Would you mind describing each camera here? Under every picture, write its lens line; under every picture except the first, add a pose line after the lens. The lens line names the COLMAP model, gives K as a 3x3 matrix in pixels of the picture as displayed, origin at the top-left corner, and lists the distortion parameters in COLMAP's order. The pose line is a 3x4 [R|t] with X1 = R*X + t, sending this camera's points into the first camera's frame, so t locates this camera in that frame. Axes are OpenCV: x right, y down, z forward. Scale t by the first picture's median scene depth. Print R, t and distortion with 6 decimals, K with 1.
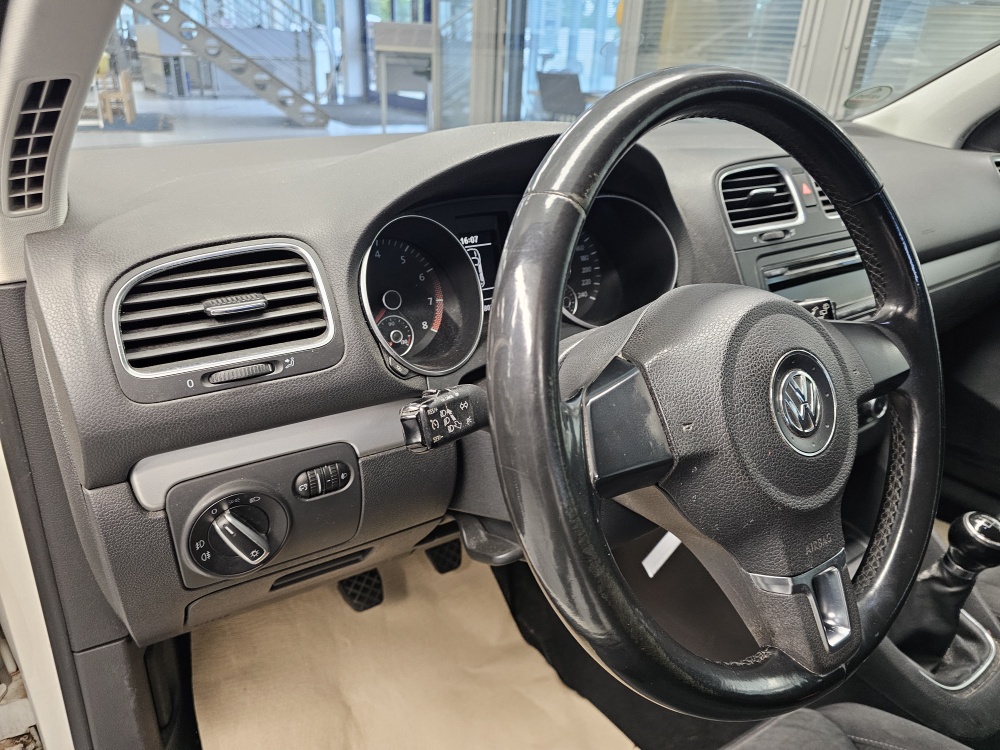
lens RADIAL K [[673.5, 0, 489.5], [0, 673.5, 371.0], [0, 0, 1]] dist [0.050051, -0.053532]
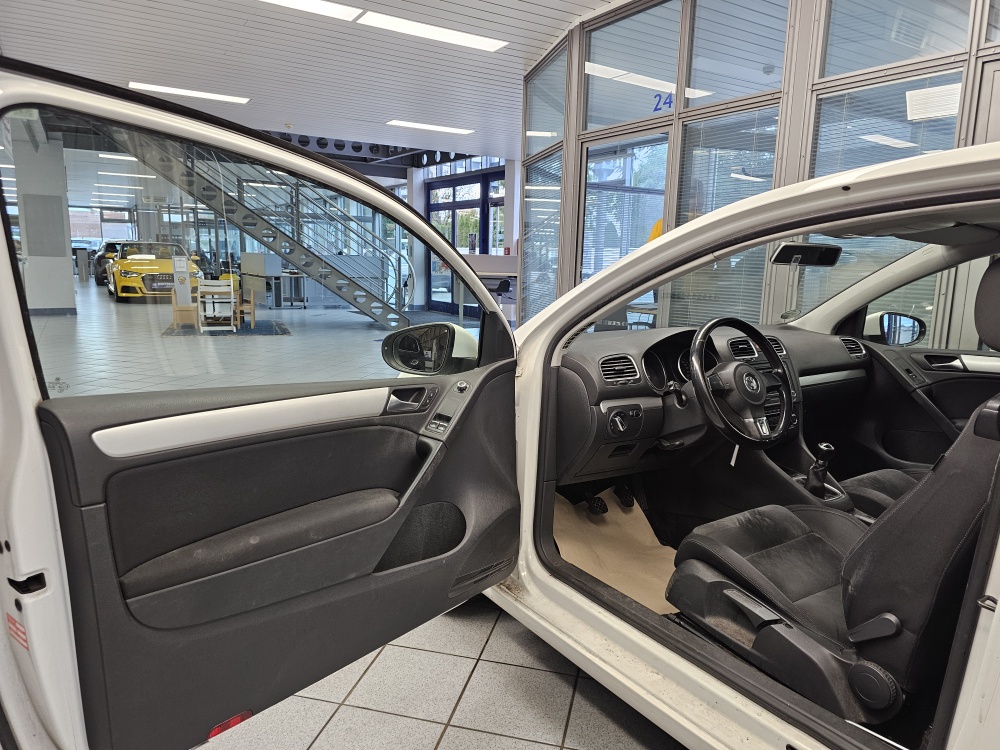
lens RADIAL K [[673.5, 0, 495.1], [0, 673.5, 382.6], [0, 0, 1]] dist [0.050051, -0.053532]
pose [[0.999804, -0.010620, -0.016734, -0.697654], [0.005901, 0.965528, -0.260231, 0.708521], [0.018921, 0.260081, 0.965401, -2.014301]]
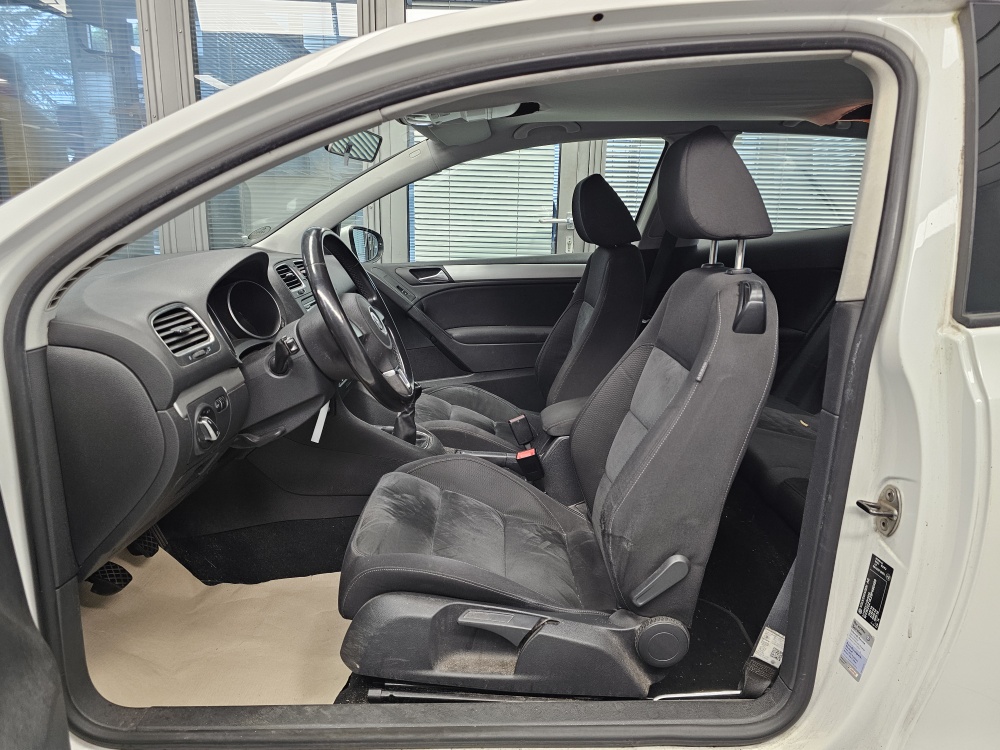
lens RADIAL K [[673.5, 0, 506.0], [0, 673.5, 373.9], [0, 0, 1]] dist [0.050051, -0.053532]
pose [[0.545070, -0.221379, 0.808635, -1.077532], [0.359419, 0.933083, 0.013178, 0.266510], [-0.757441, 0.283456, 0.588163, -0.753950]]
